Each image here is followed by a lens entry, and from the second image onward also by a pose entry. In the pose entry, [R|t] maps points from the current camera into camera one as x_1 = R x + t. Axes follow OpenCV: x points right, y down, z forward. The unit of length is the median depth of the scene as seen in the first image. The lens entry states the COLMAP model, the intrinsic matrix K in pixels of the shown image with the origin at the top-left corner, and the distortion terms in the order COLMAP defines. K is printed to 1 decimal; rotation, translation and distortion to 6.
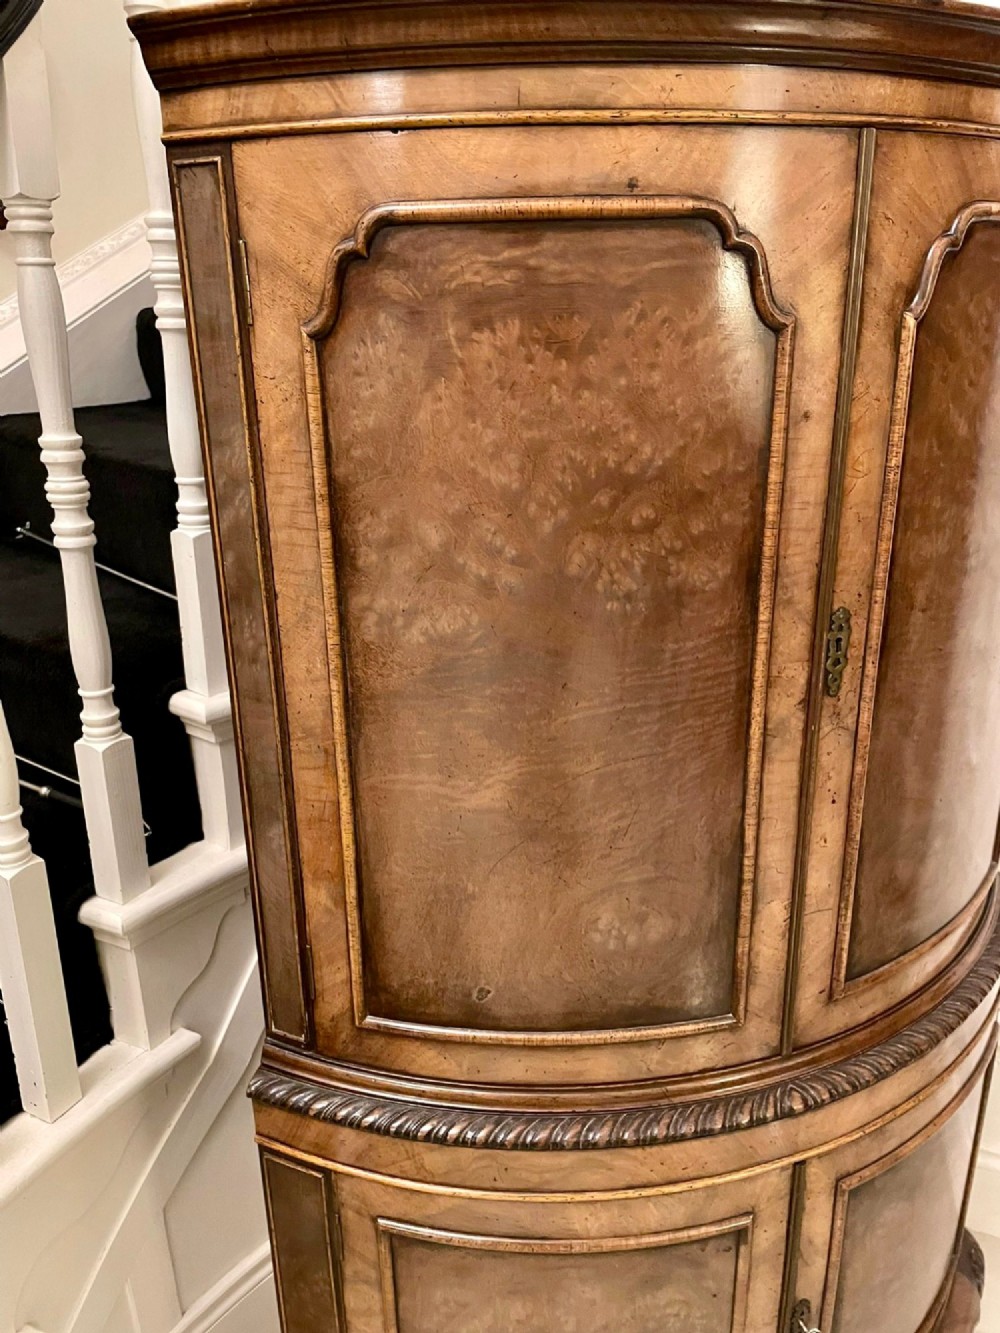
lens RADIAL K [[1013.4, 0, 501.6], [0, 1013.4, 643.9], [0, 0, 1]] dist [0.081193, -0.118273]
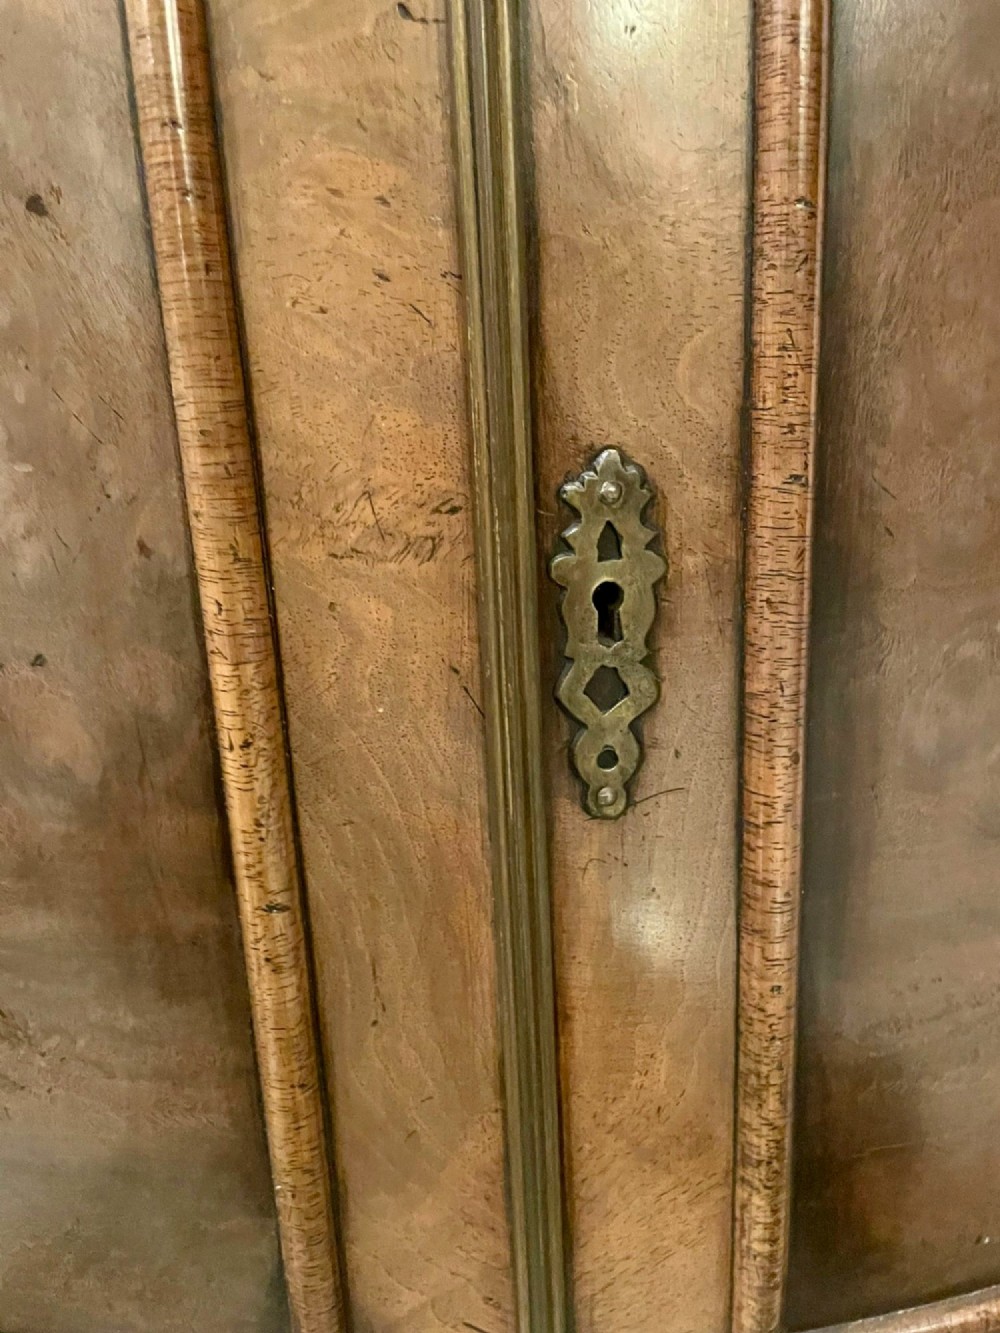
lens RADIAL K [[1014.1, 0, 503.2], [0, 1014.1, 654.5], [0, 0, 1]] dist [0.083104, -0.121408]
pose [[0.946339, 0.062930, -0.316990, 0.410878], [-0.077086, 0.996501, -0.032303, 0.832534], [0.313848, 0.055005, 0.947878, 0.990856]]
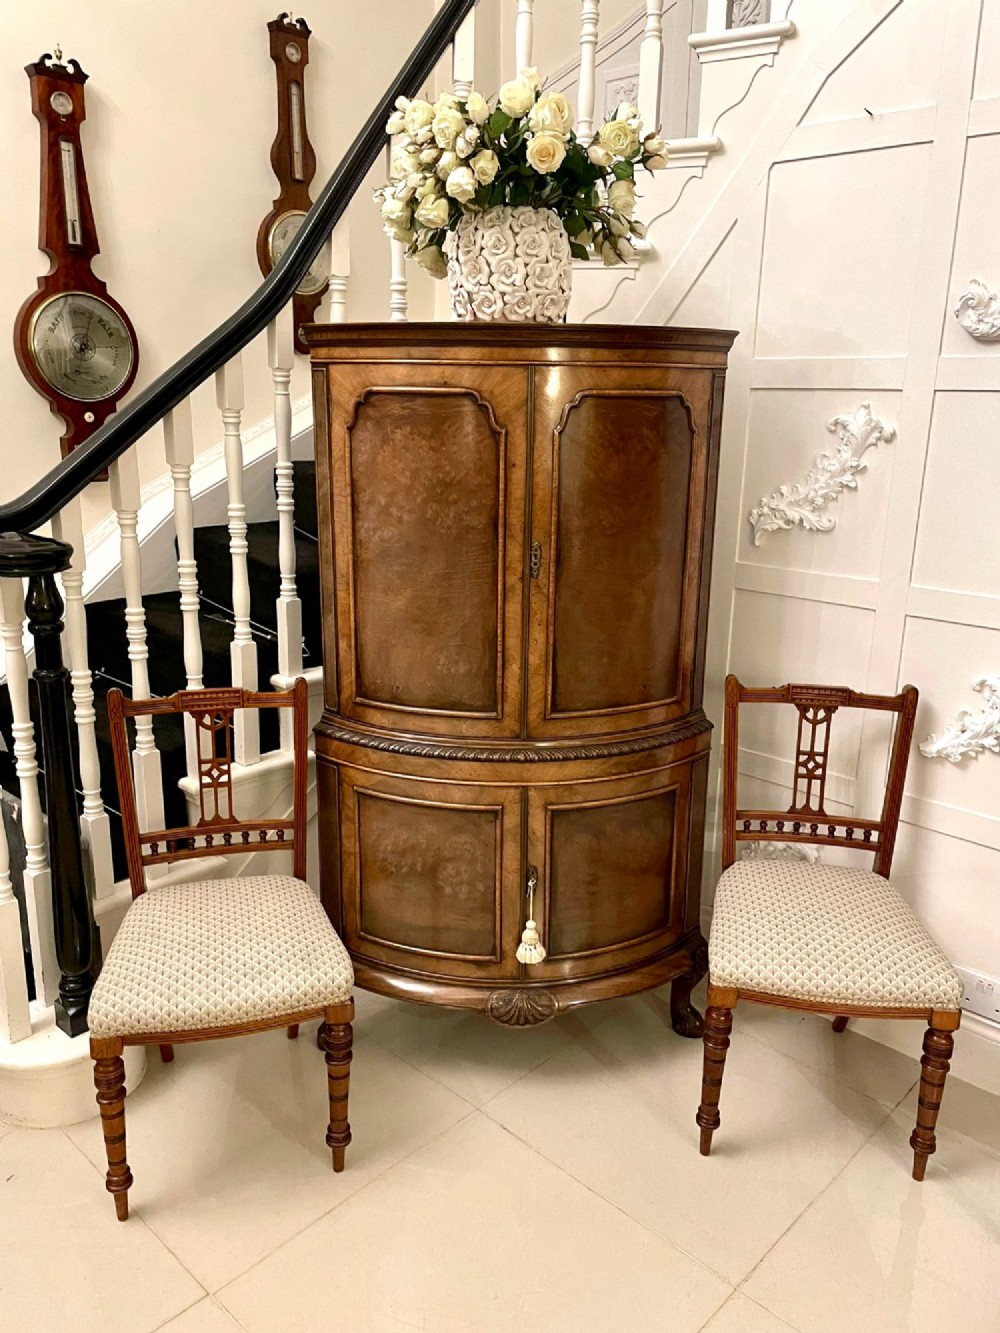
lens RADIAL K [[1013.4, 0, 501.6], [0, 1013.4, 643.9], [0, 0, 1]] dist [0.081193, -0.118273]
pose [[0.955510, 0.100537, -0.277296, 0.957778], [-0.120256, 0.991218, -0.055004, 0.360261], [0.269331, 0.085903, 0.959209, -1.402610]]
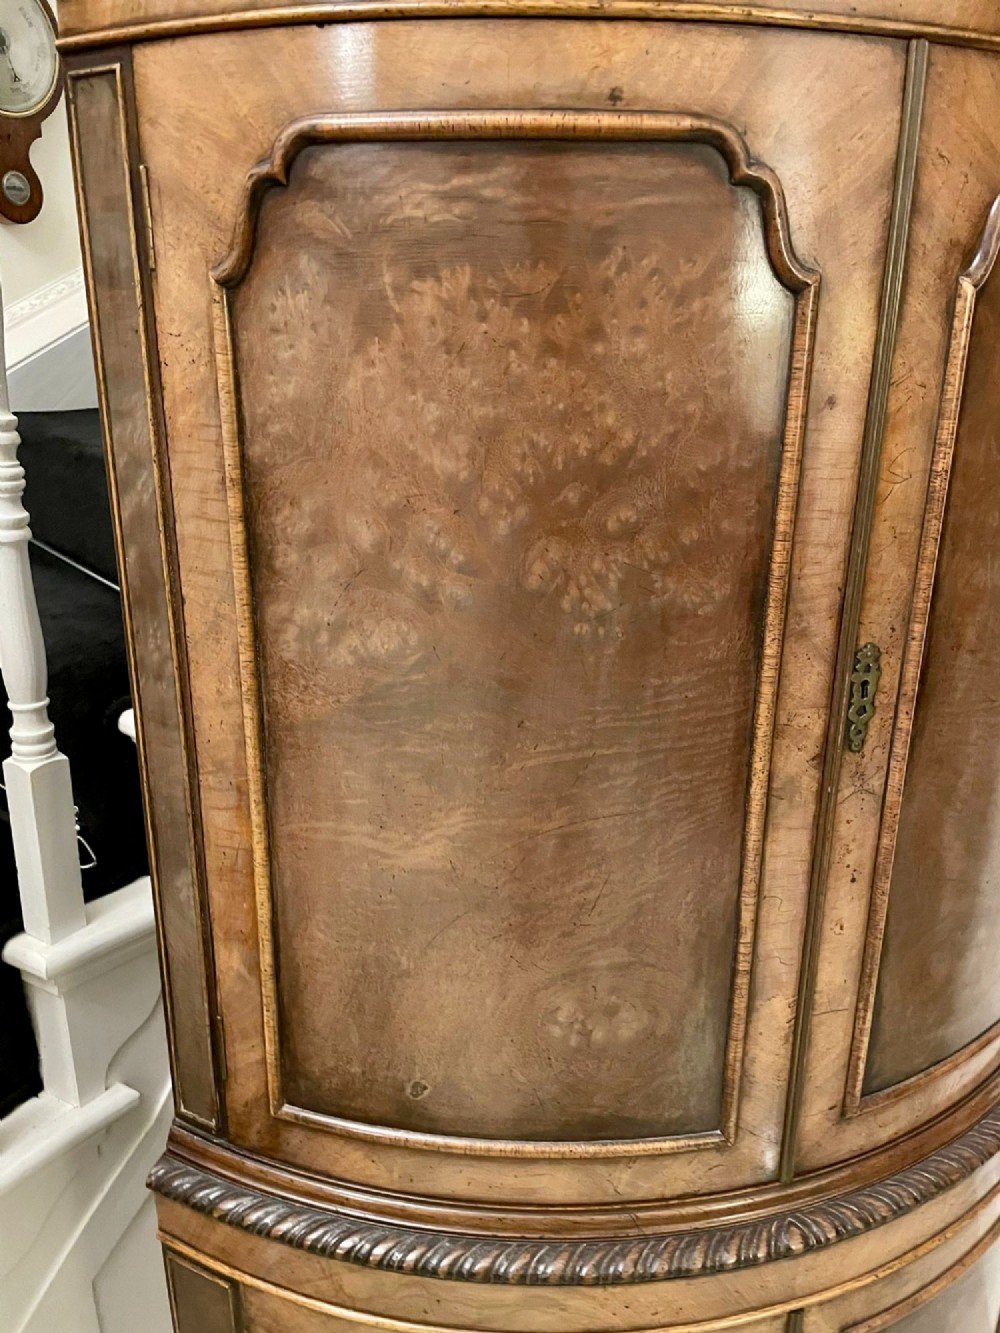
lens RADIAL K [[1014.1, 0, 503.2], [0, 1014.1, 654.5], [0, 0, 1]] dist [0.083104, -0.121408]
pose [[0.998009, 0.043156, -0.045995, 0.078531], [-0.043981, 0.998886, -0.017074, -0.000215], [0.045207, 0.019063, 0.998796, 0.171863]]
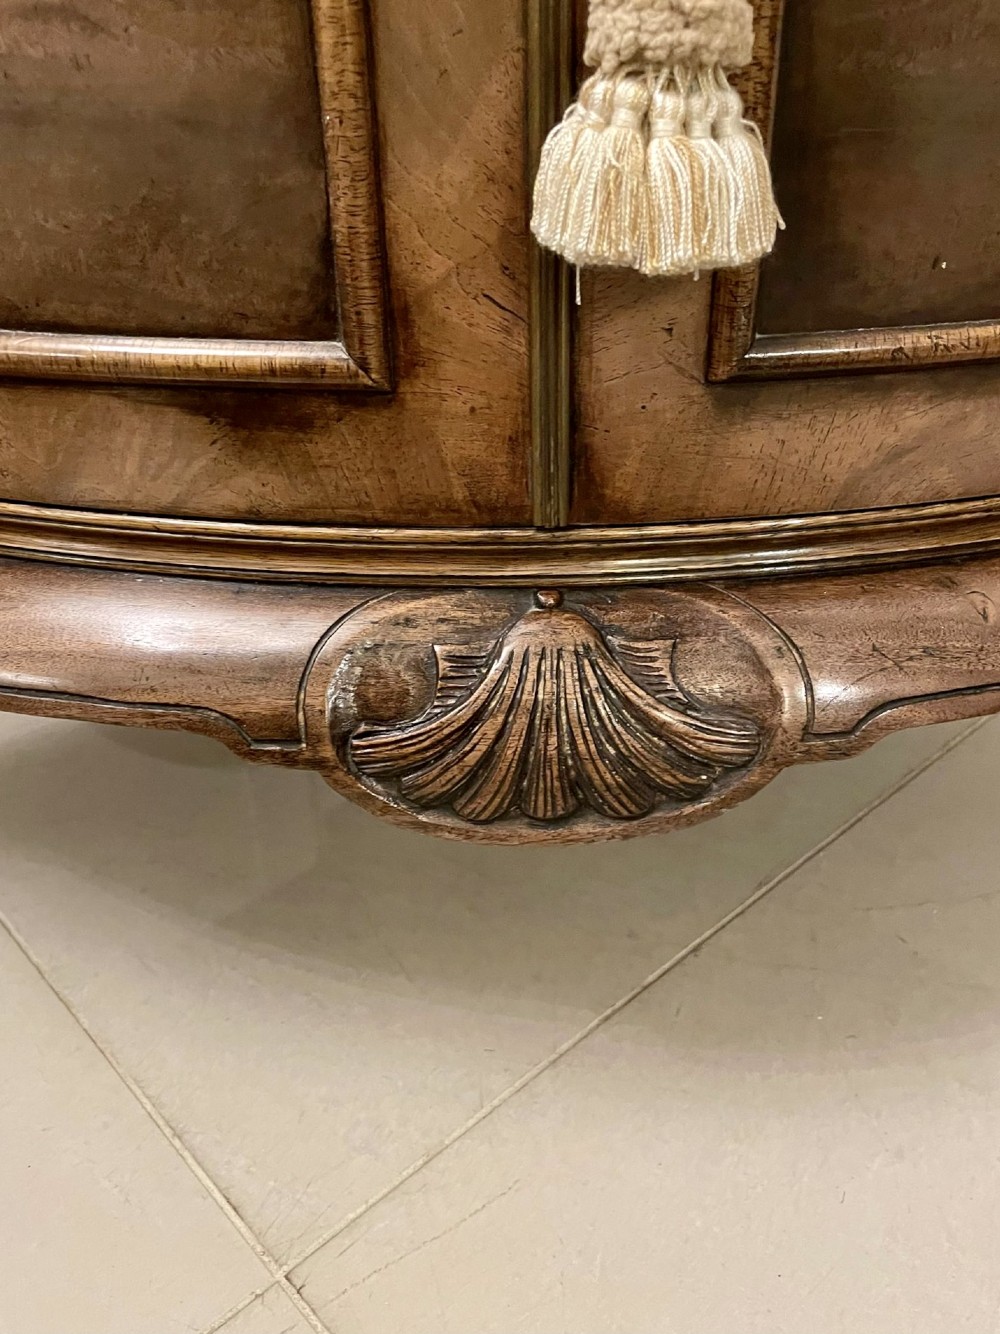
lens RADIAL K [[1092.1, 0, 507.0], [0, 1092.1, 655.9], [0, 0, 1]] dist [0.093965, -0.144970]
pose [[0.935855, 0.173255, -0.306854, 0.462559], [-0.112141, 0.971943, 0.206763, 1.058188], [0.334067, -0.159089, 0.929026, 0.912948]]
